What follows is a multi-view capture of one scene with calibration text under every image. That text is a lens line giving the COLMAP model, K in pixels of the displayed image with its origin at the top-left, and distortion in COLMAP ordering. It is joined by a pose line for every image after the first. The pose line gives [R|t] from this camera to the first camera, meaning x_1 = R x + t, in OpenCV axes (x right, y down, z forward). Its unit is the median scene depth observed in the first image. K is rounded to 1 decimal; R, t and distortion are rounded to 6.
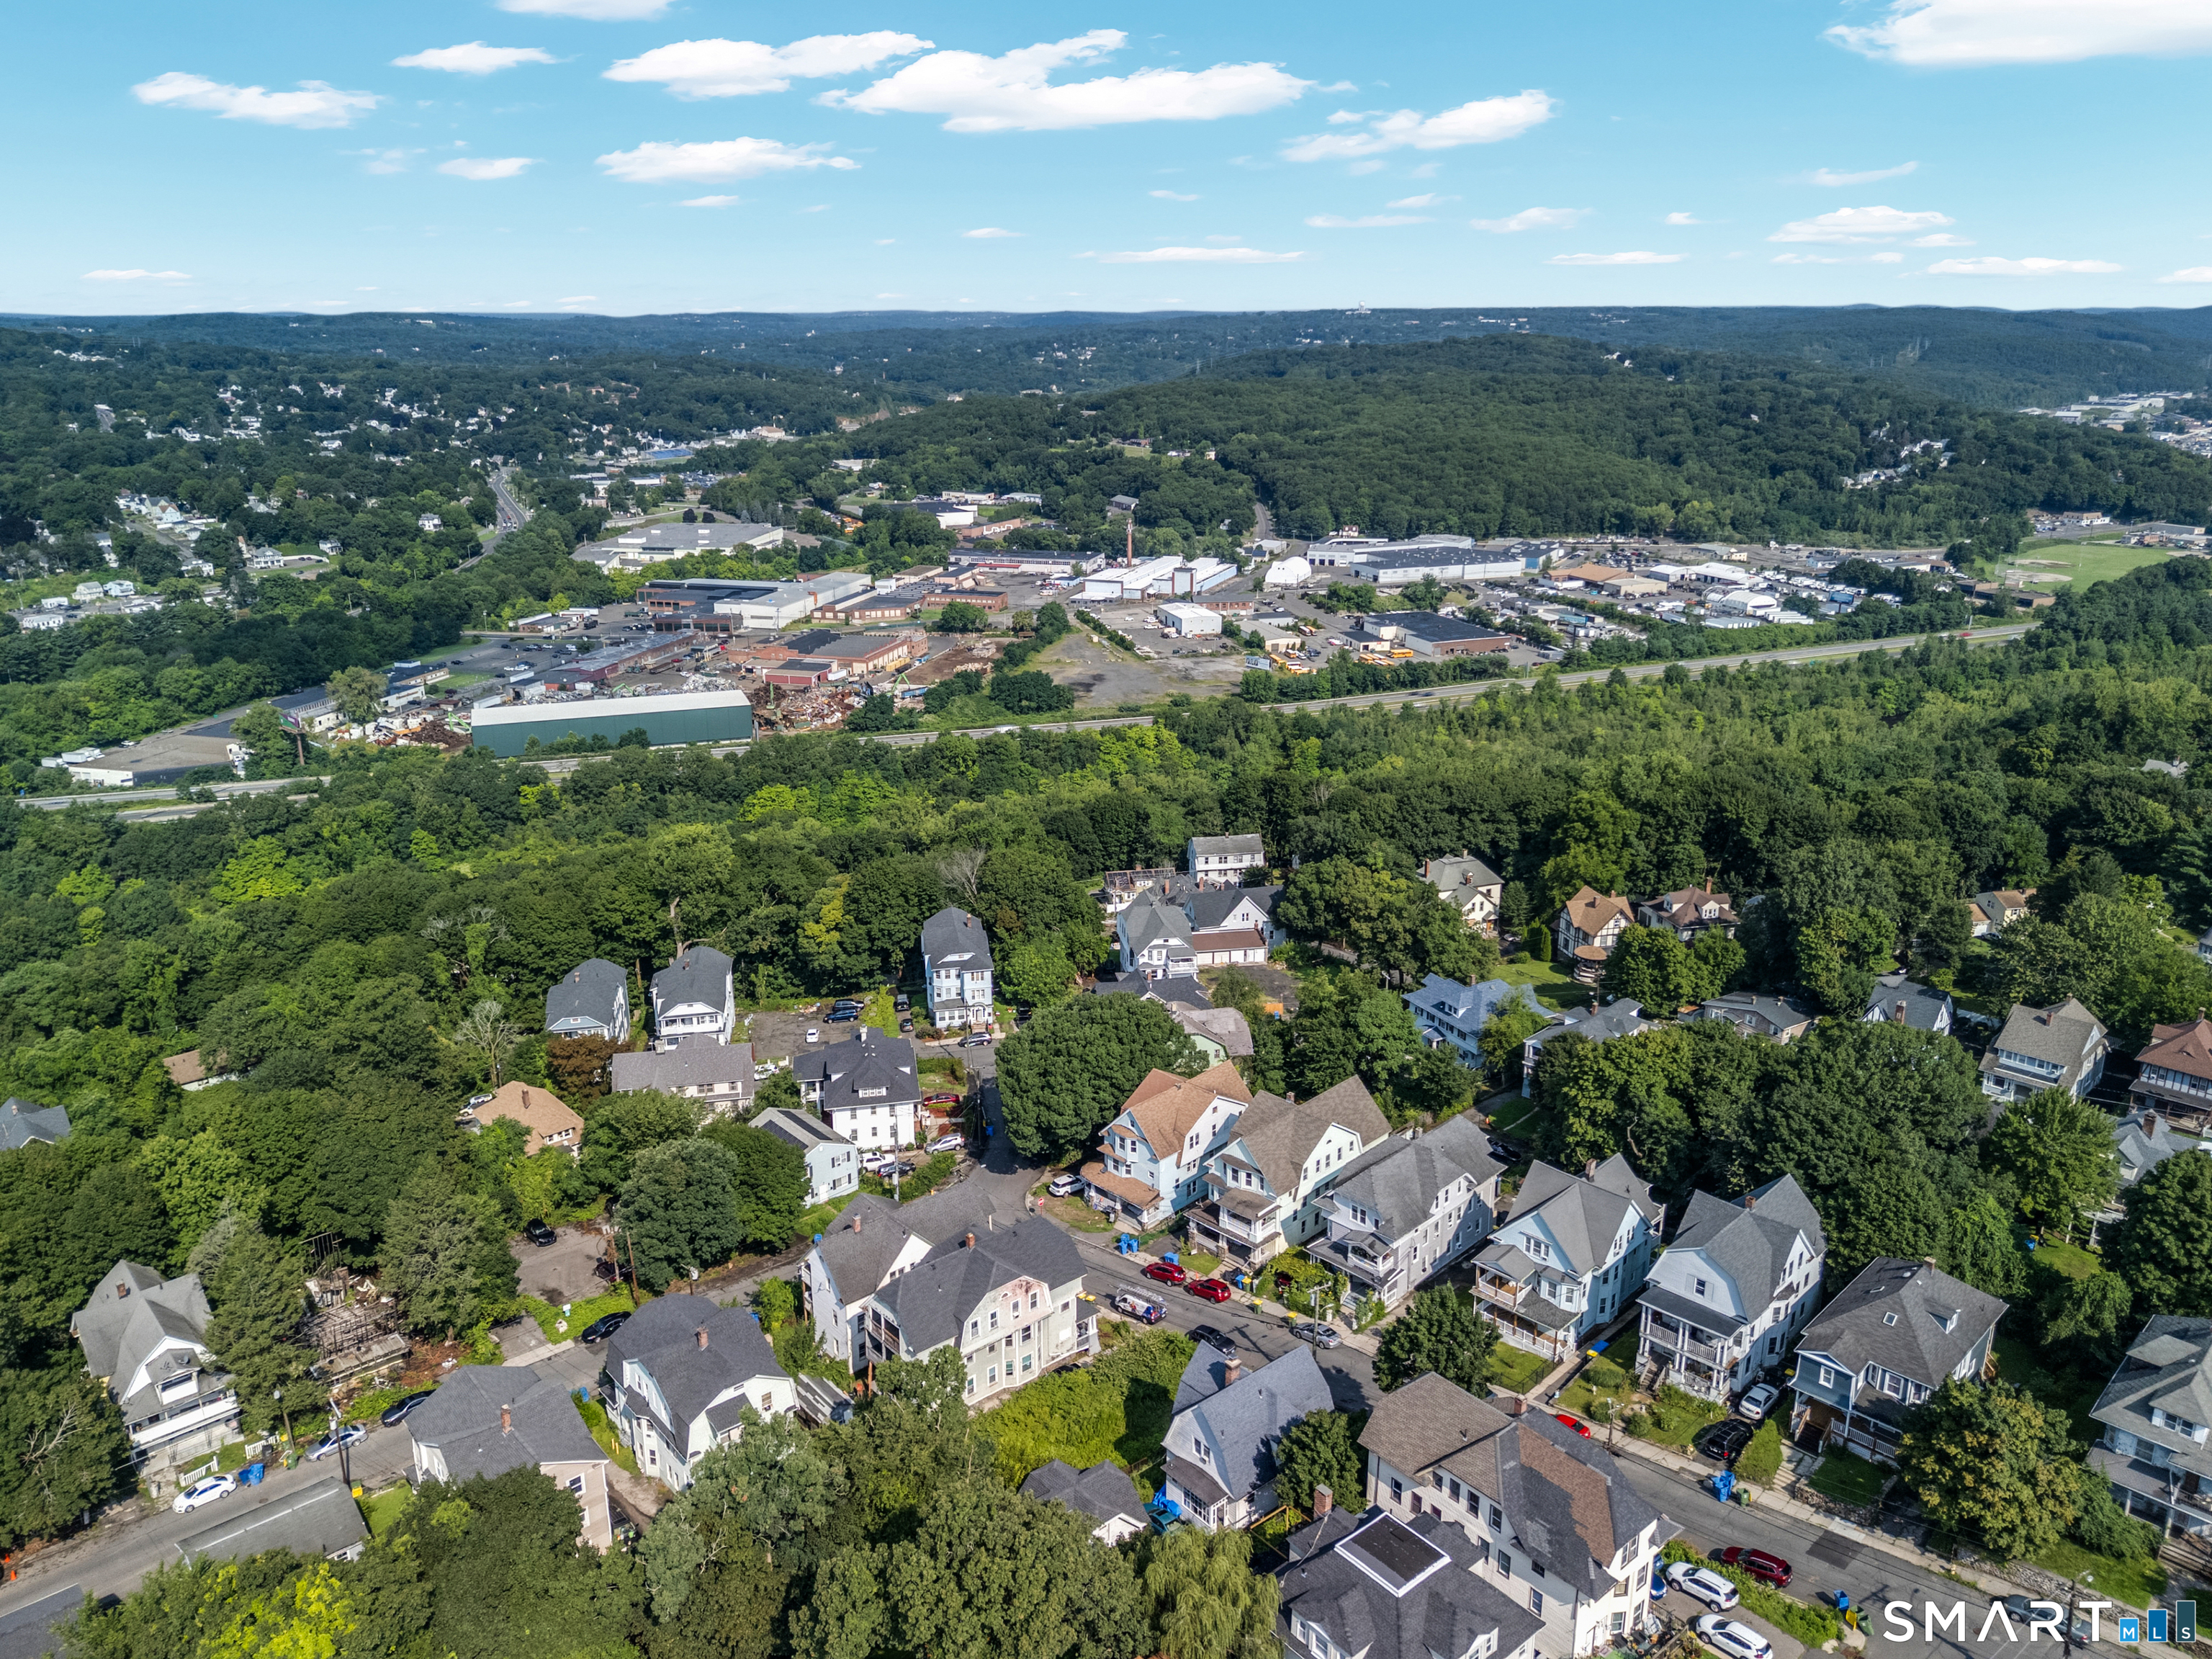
lens RADIAL K [[1625.5, 0, 1108.8], [0, 1625.5, 823.9], [0, 0, 1]] dist [0.080228, -0.073748]
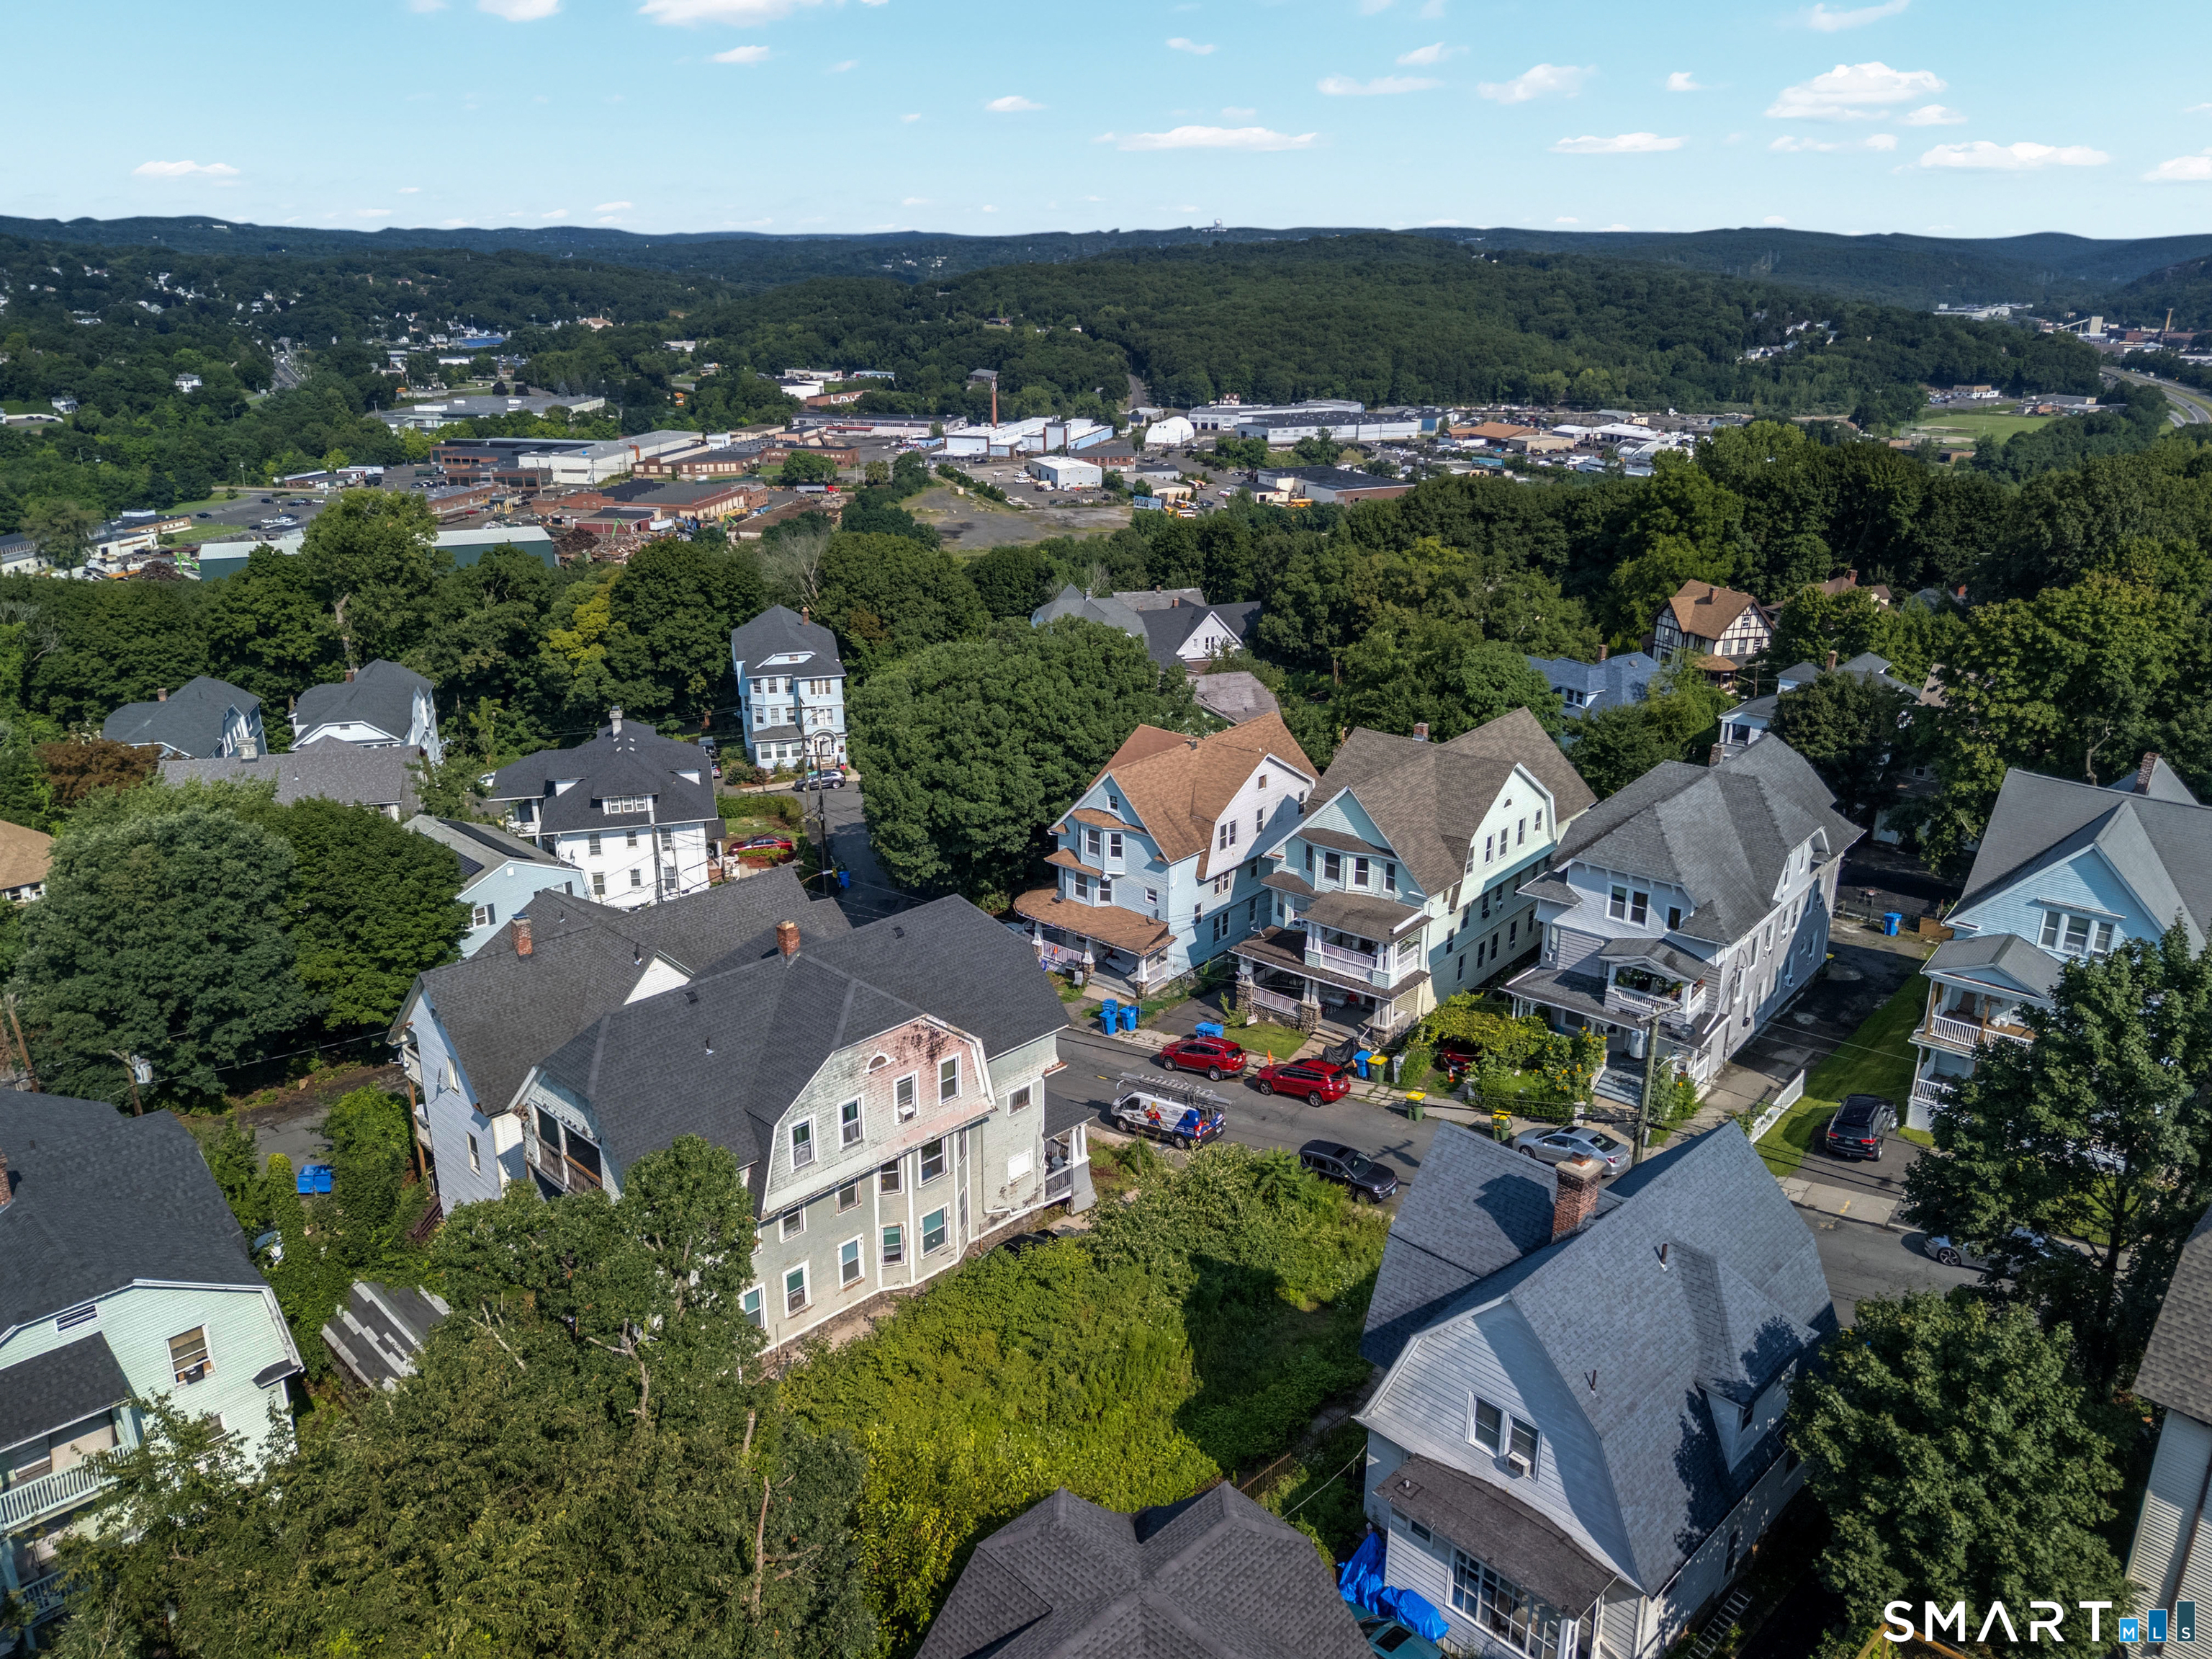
lens RADIAL K [[1625.5, 0, 1110.0], [0, 1625.5, 826.7], [0, 0, 1]] dist [0.080228, -0.073748]
pose [[0.996153, -0.020968, 0.085081, -0.023053], [0.017717, 0.999090, 0.038789, 0.125517], [-0.085817, -0.037133, 0.995619, 0.348898]]
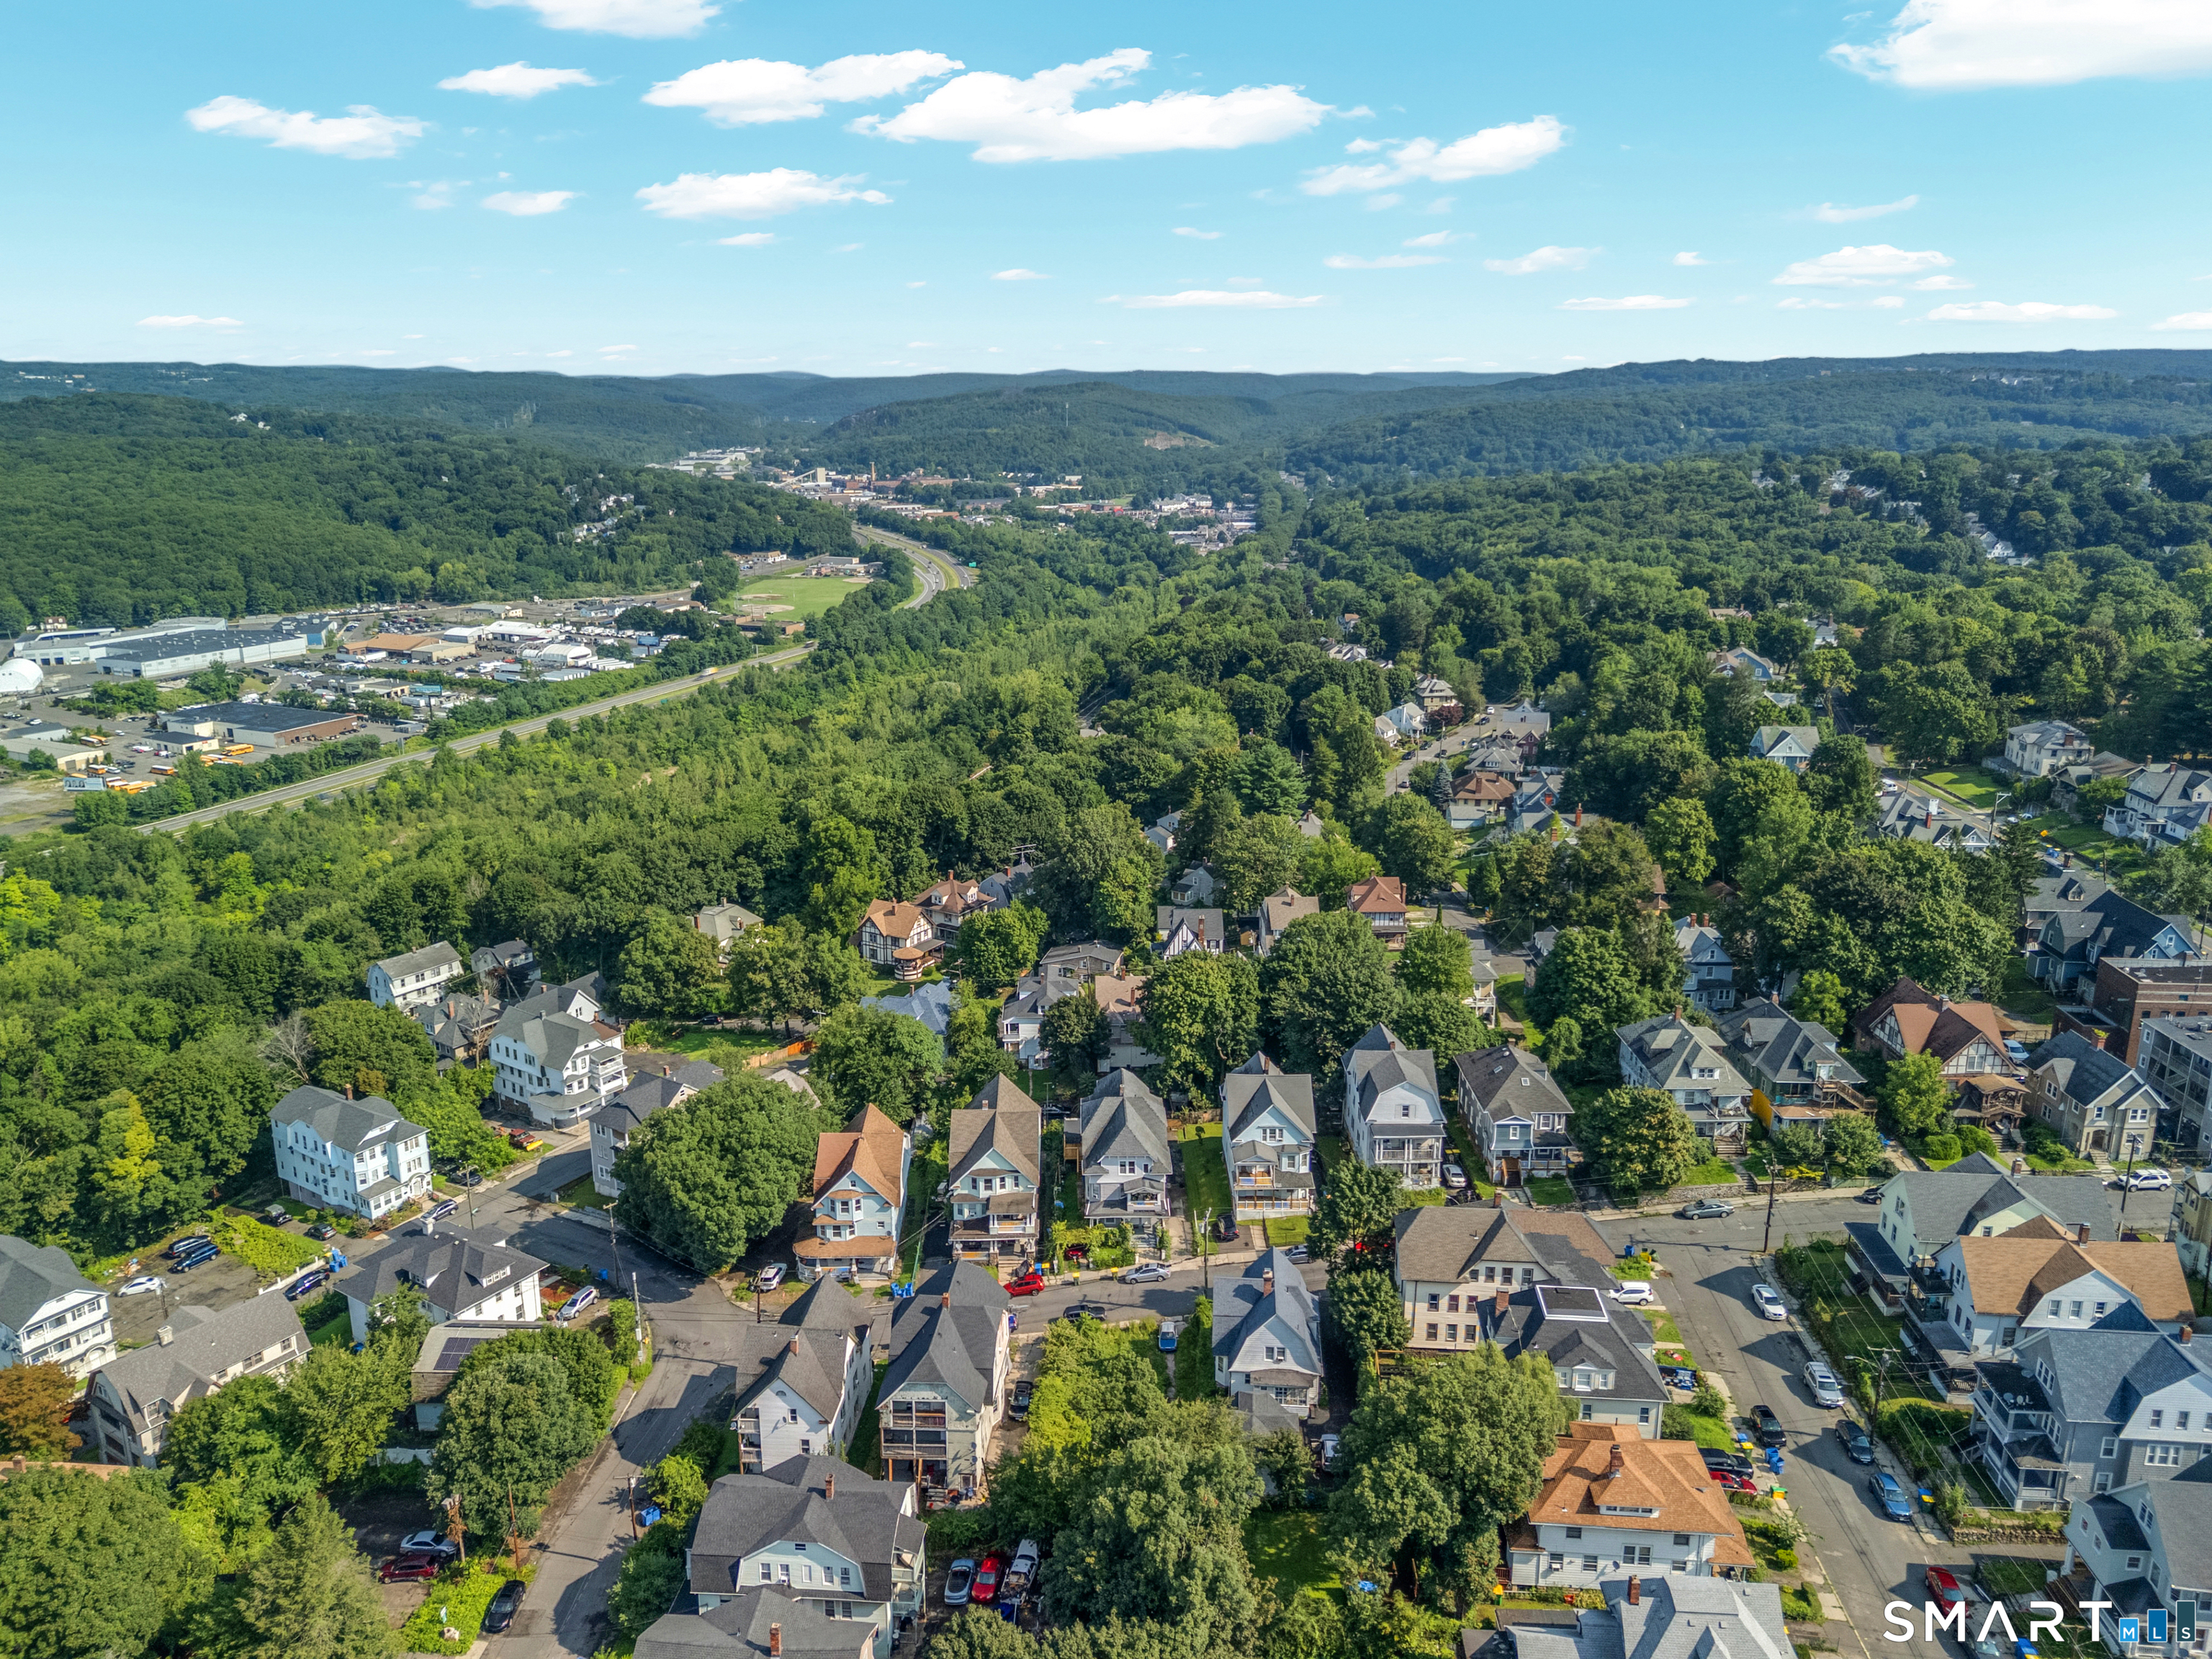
lens RADIAL K [[1625.5, 0, 1109.2], [0, 1625.5, 819.9], [0, 0, 1]] dist [0.080228, -0.073748]
pose [[0.700855, -0.184026, 0.689156, -0.391283], [0.208883, 0.976743, 0.048391, -0.039315], [-0.682033, 0.110038, 0.722995, 0.092893]]
